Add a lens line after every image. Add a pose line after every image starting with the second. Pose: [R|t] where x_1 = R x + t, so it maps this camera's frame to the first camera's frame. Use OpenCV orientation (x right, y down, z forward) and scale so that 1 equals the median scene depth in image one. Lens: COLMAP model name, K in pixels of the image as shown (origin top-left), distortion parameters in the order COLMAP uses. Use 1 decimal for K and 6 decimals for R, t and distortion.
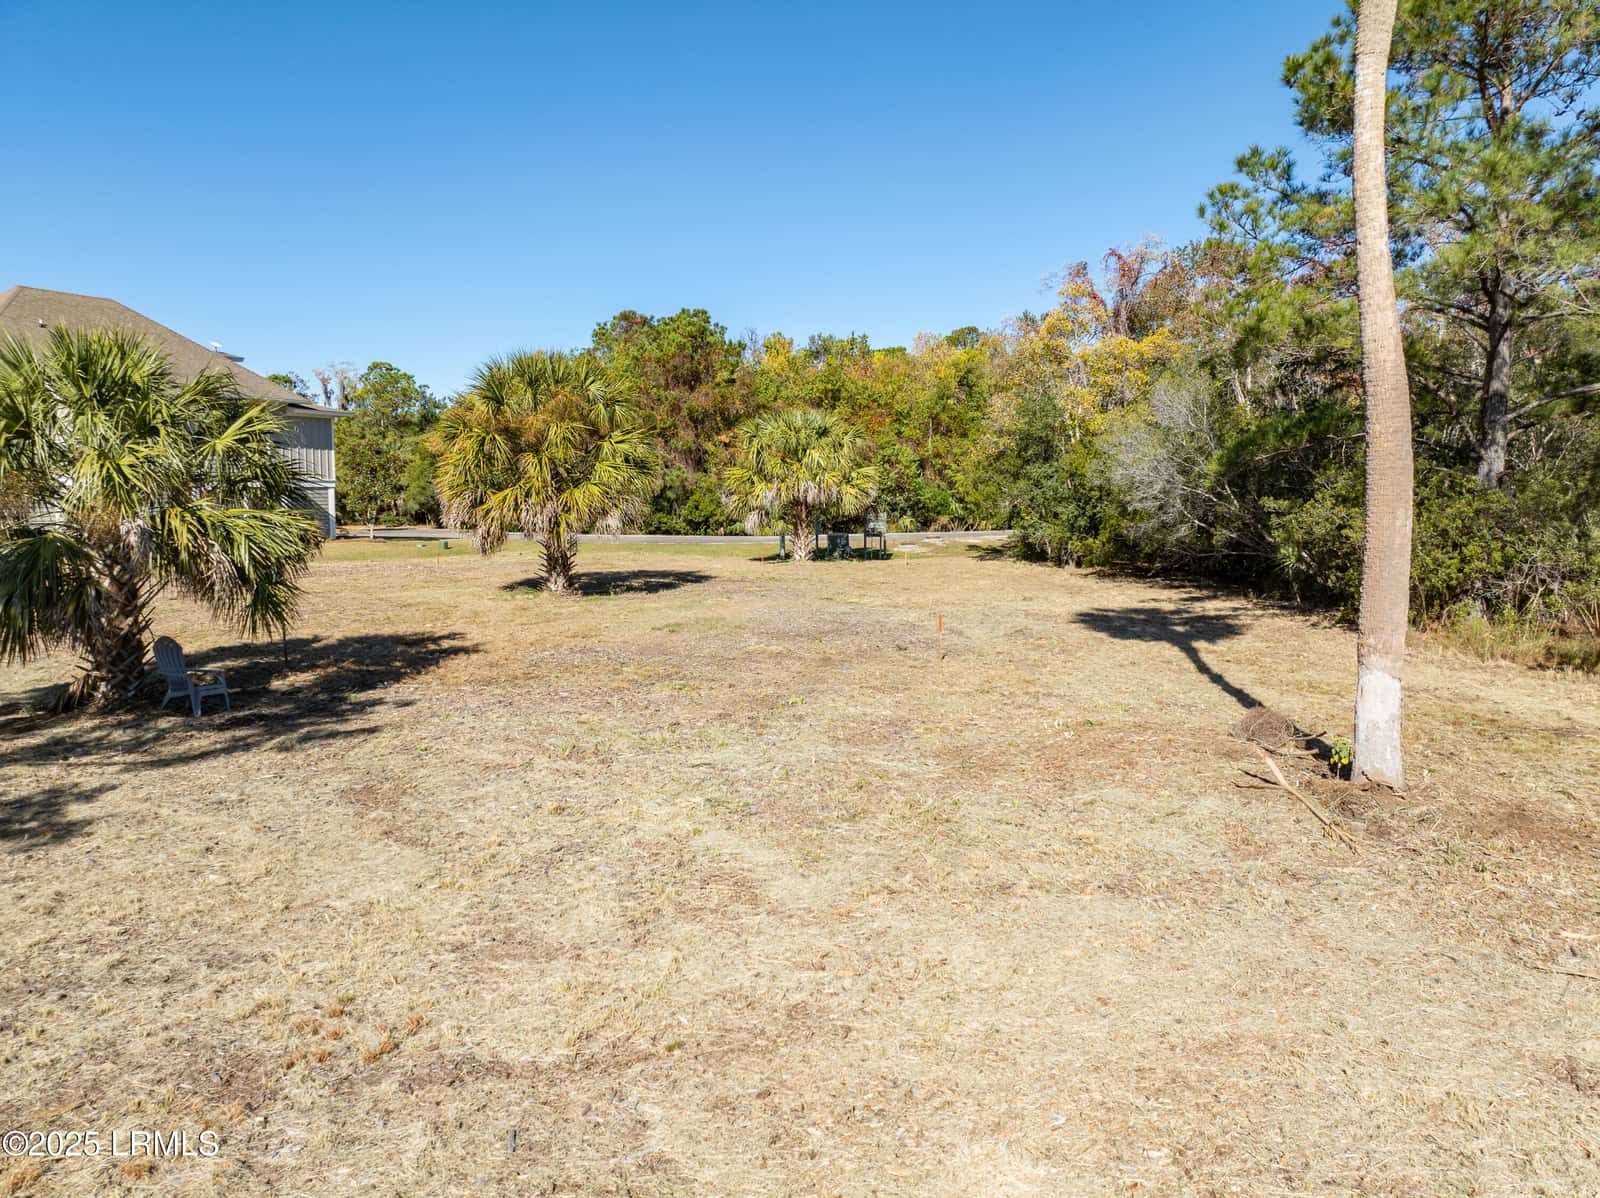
lens RADIAL K [[1116.2, 0, 804.1], [0, 1116.2, 601.8], [0, 0, 1]] dist [-0.049642, 0.021923]
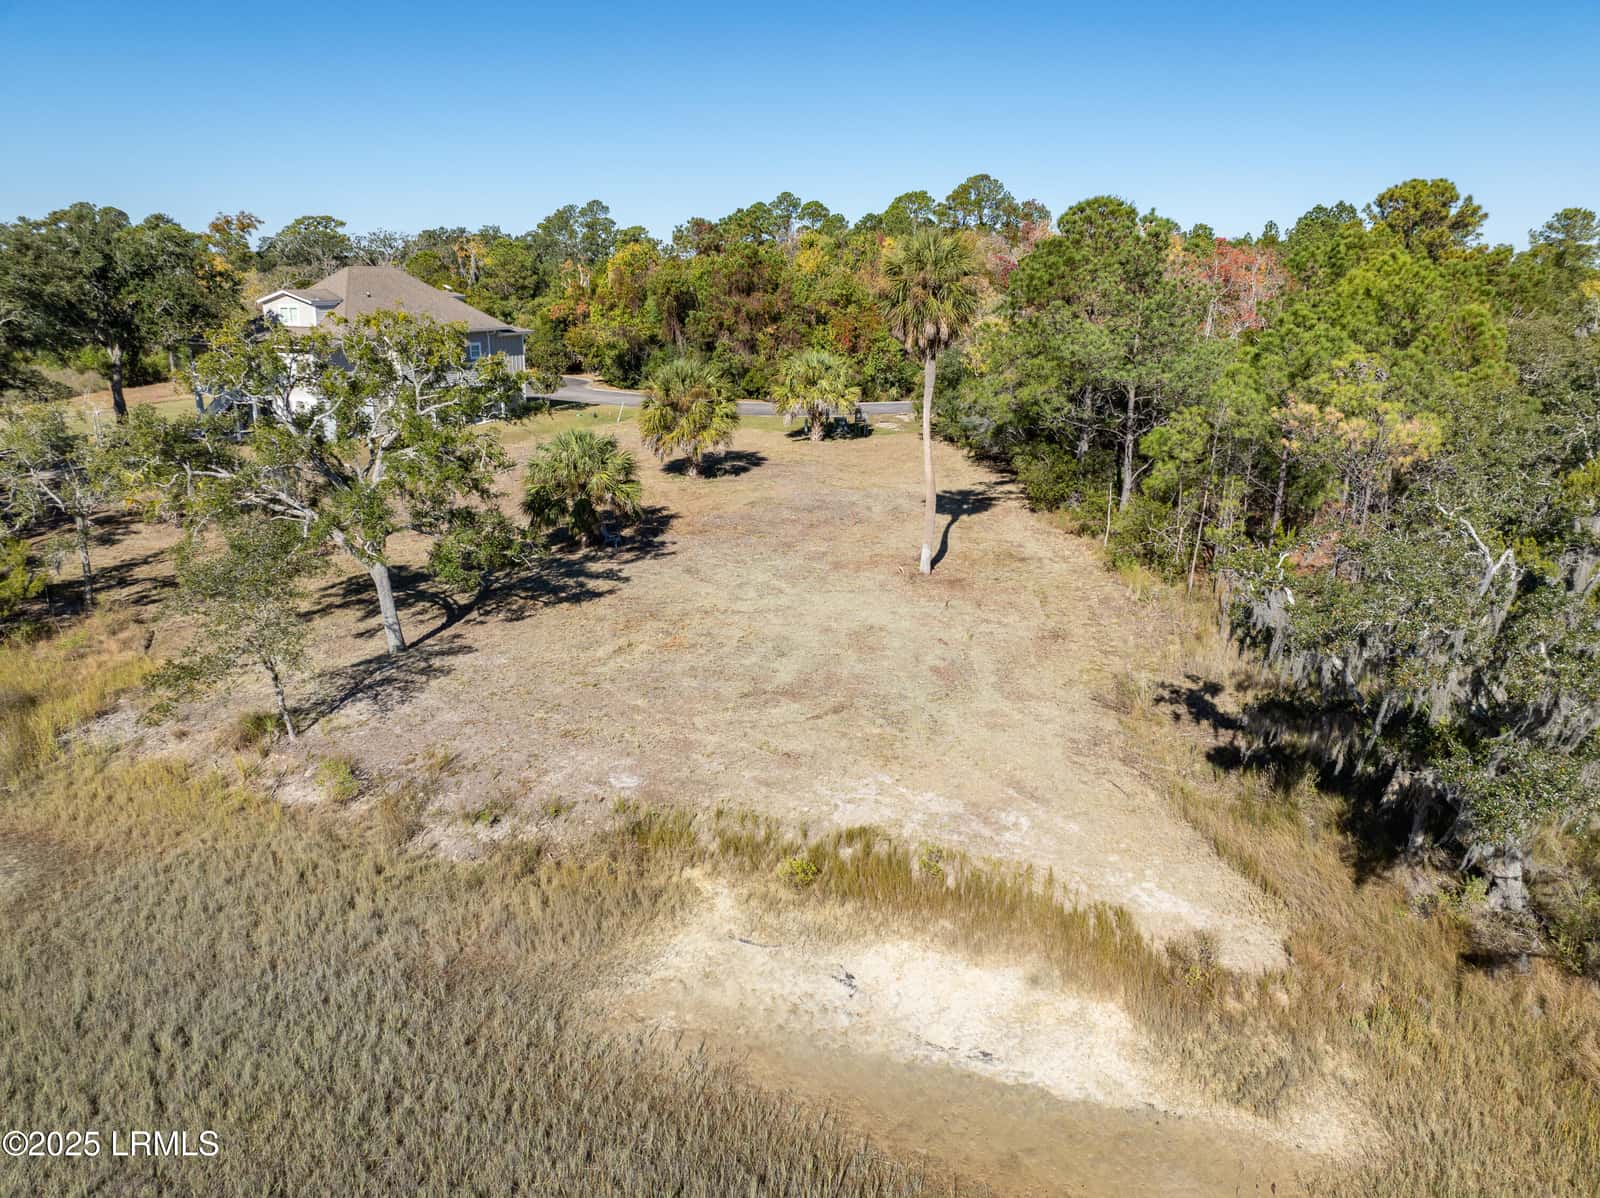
lens RADIAL K [[1116.2, 0, 804.1], [0, 1116.2, 601.8], [0, 0, 1]] dist [-0.049642, 0.021923]
pose [[0.999259, 0.017303, -0.034380, 0.045245], [-0.010259, 0.980672, 0.195388, -0.134416], [0.037096, -0.194890, 0.980123, -0.779710]]
